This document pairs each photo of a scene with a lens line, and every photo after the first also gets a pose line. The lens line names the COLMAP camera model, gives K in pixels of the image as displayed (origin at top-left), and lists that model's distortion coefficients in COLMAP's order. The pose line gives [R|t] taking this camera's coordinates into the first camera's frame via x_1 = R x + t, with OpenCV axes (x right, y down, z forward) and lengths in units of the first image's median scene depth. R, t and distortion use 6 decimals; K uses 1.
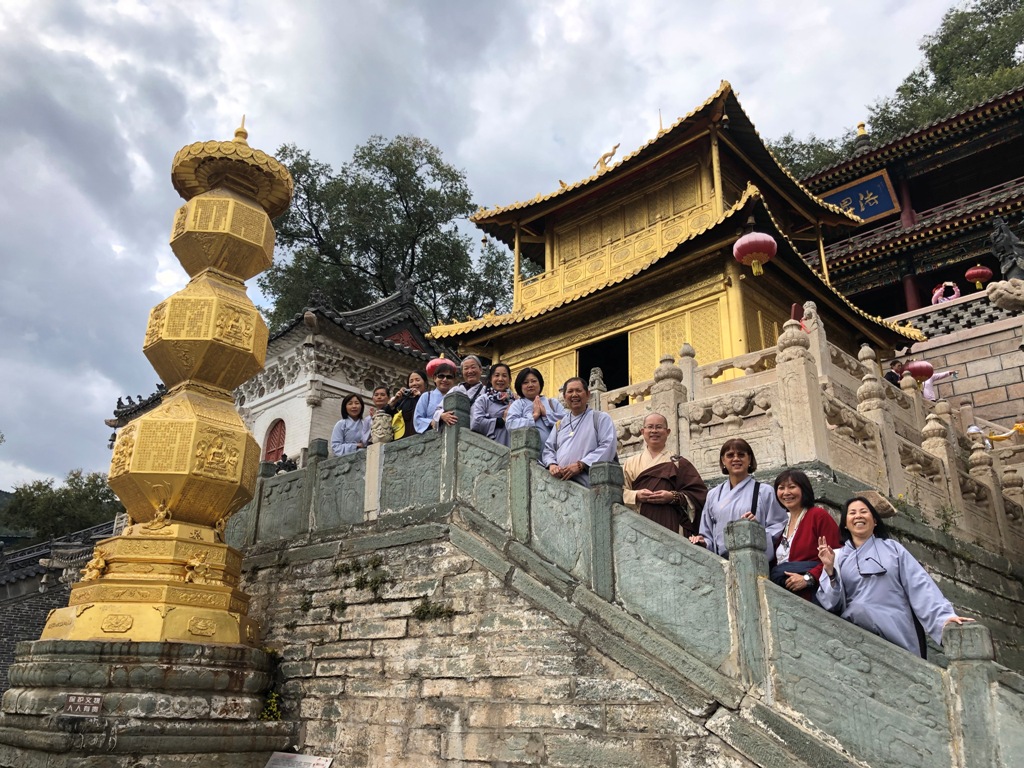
lens RADIAL K [[830.9, 0, 505.3], [0, 830.9, 384.4], [0, 0, 1]] dist [0.025460, -0.001971]
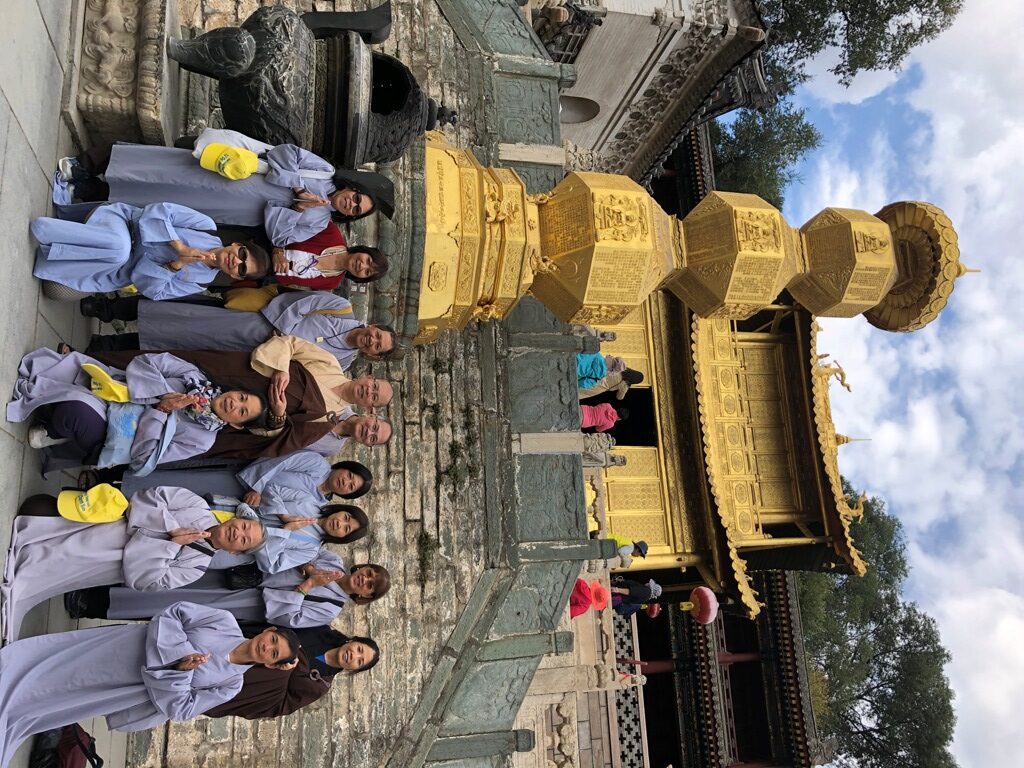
lens RADIAL K [[830.9, 0, 506.2], [0, 830.9, 387.7], [0, 0, 1]] dist [0.025460, -0.001971]
pose [[-0.119239, 0.881943, 0.456025, -0.732012], [-0.980980, -0.175505, 0.082923, 0.100400], [0.153168, -0.437464, 0.886095, 0.103800]]
